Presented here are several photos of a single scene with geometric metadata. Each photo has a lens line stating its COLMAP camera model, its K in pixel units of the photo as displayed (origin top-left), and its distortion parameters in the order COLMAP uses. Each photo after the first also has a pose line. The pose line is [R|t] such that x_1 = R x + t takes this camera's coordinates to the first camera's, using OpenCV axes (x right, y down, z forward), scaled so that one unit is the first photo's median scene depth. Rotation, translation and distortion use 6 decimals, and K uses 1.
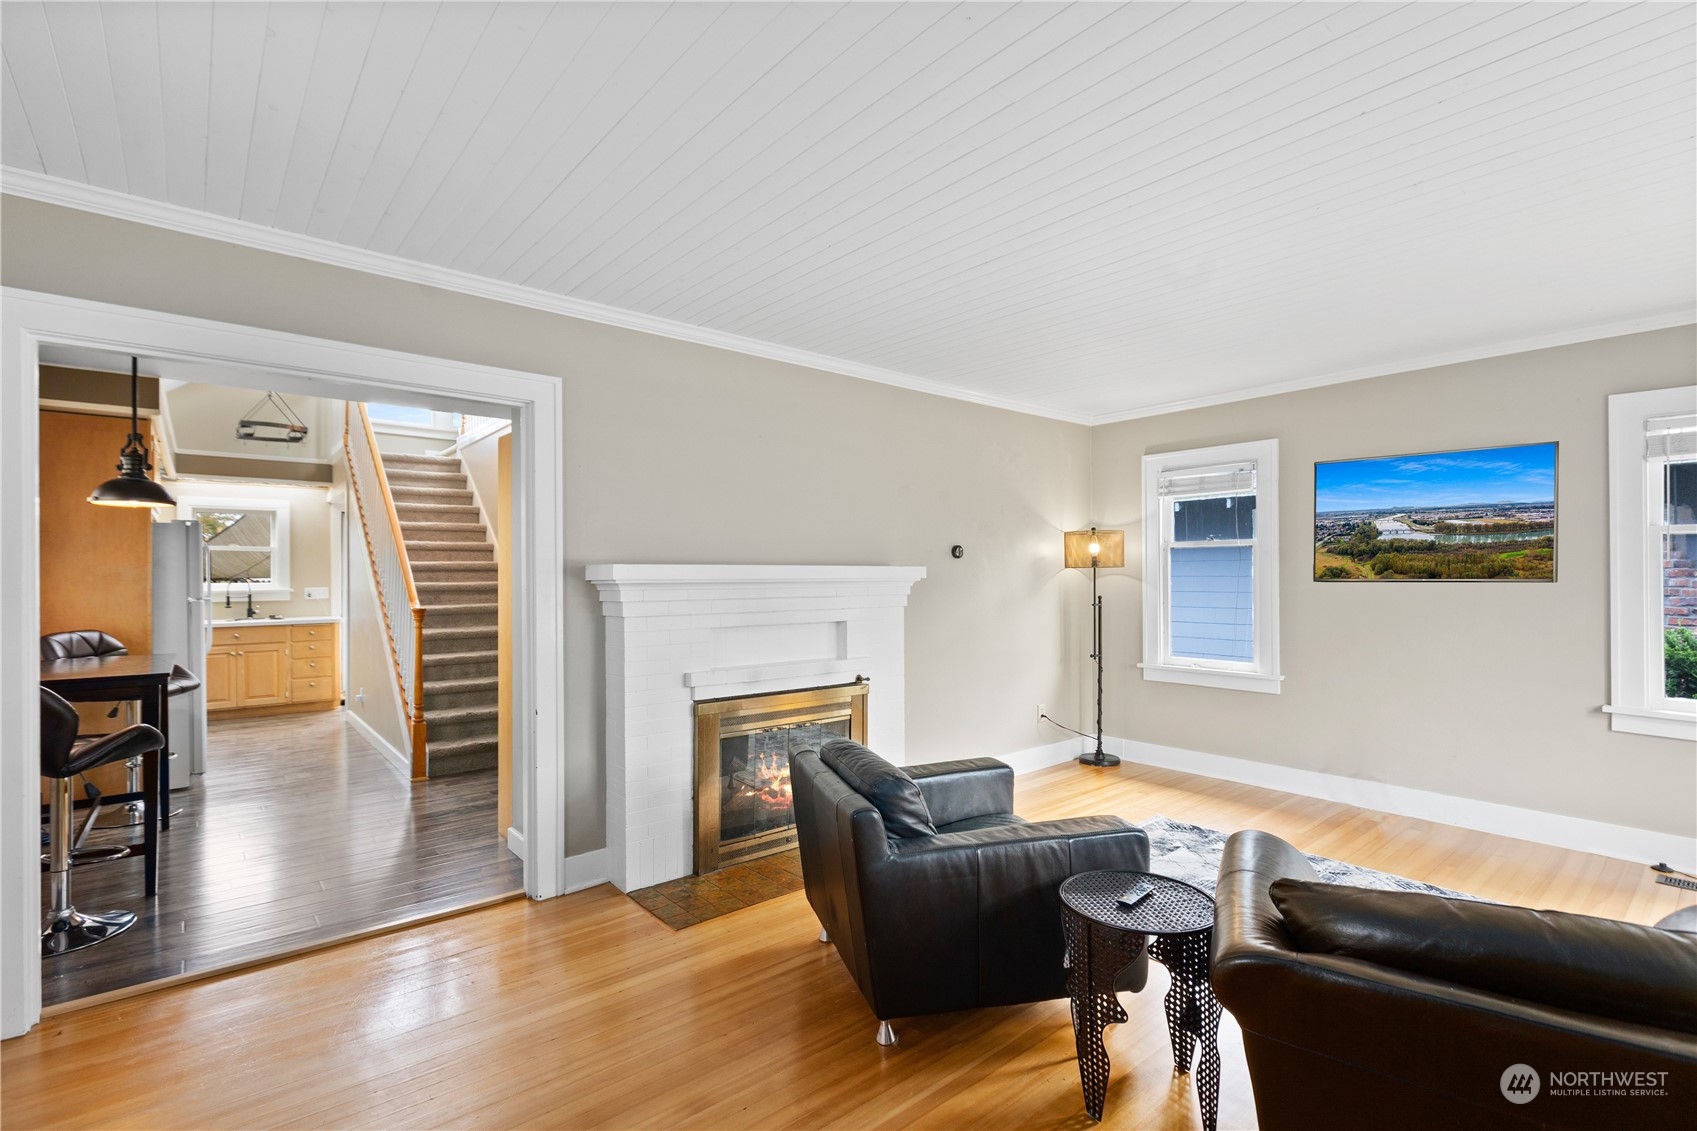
lens RADIAL K [[770.9, 0, 847.1], [0, 770.9, 572.0], [0, 0, 1]] dist [-0.000570, 0.000266]
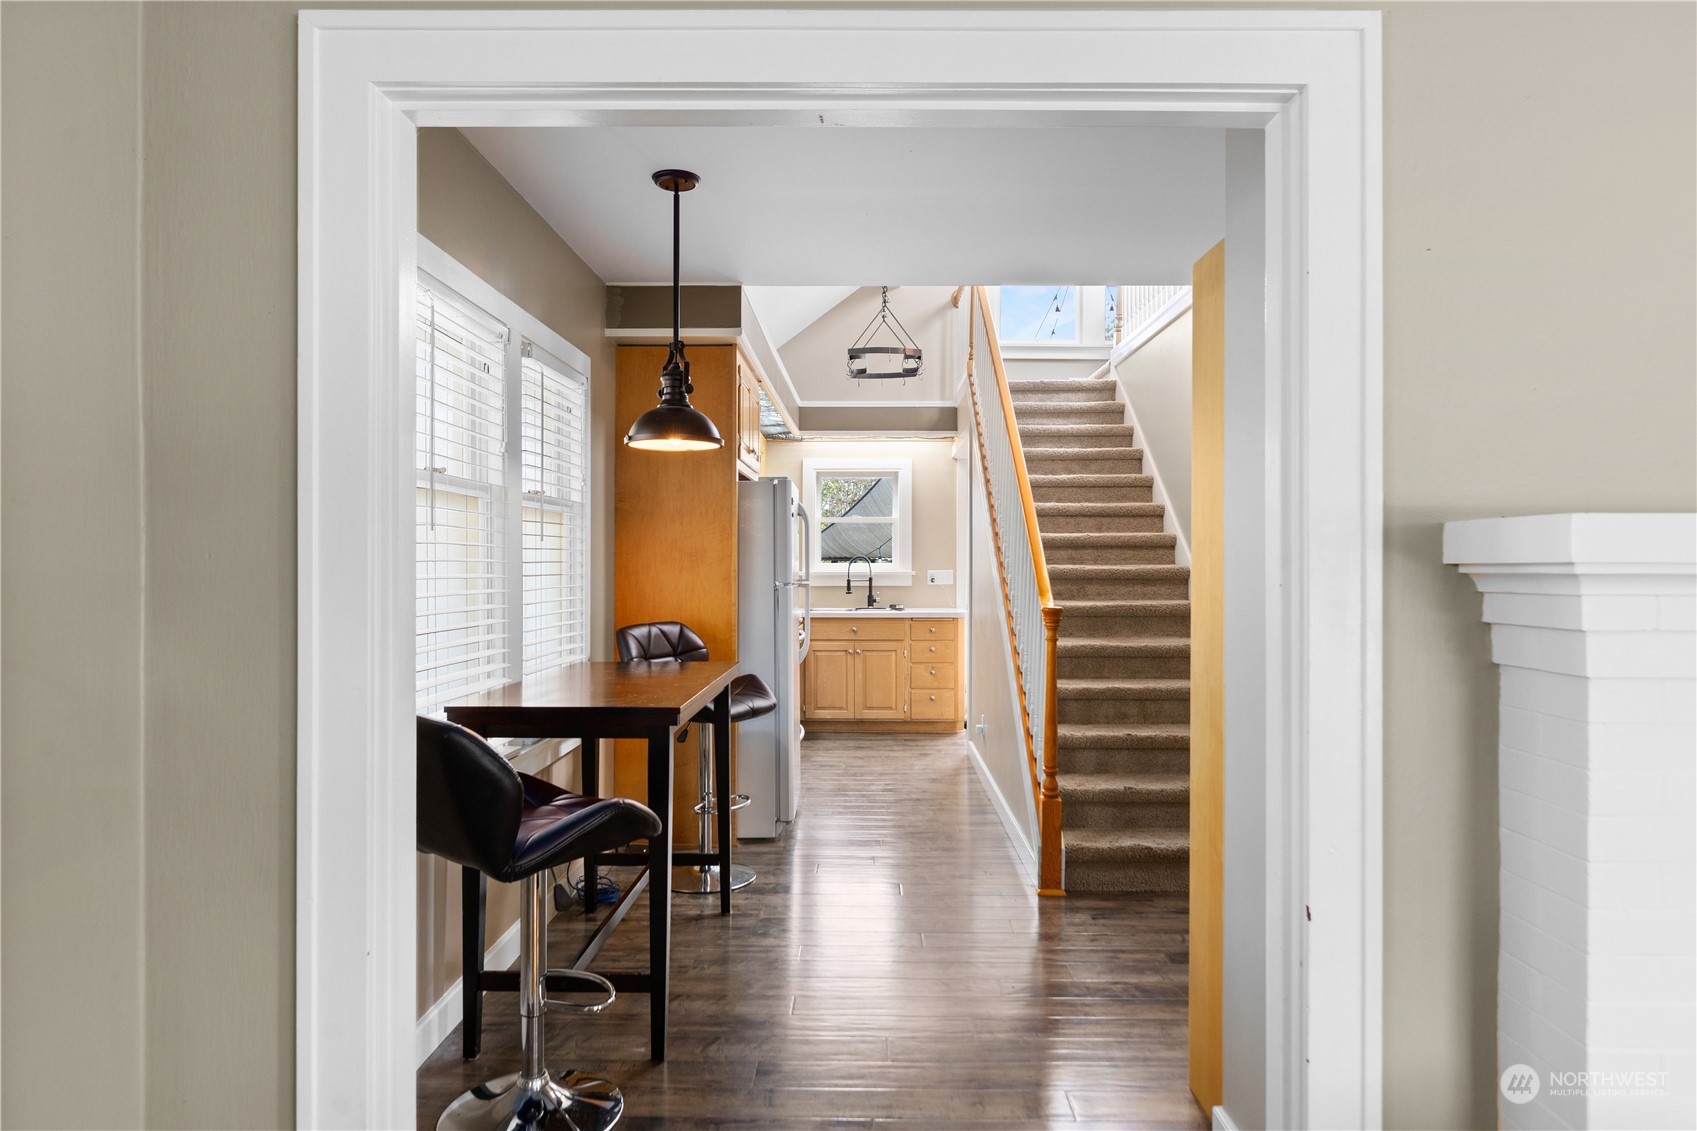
lens RADIAL K [[1024.5, 0, 848.5], [0, 1024.5, 565.5], [0, 0, 1]] dist [0.004325, 0.000349]
pose [[0.753825, 0.010642, -0.656989, -0.133993], [-0.002589, 0.999909, 0.013227, 0.003499], [0.657070, -0.008270, 0.753784, 0.261833]]
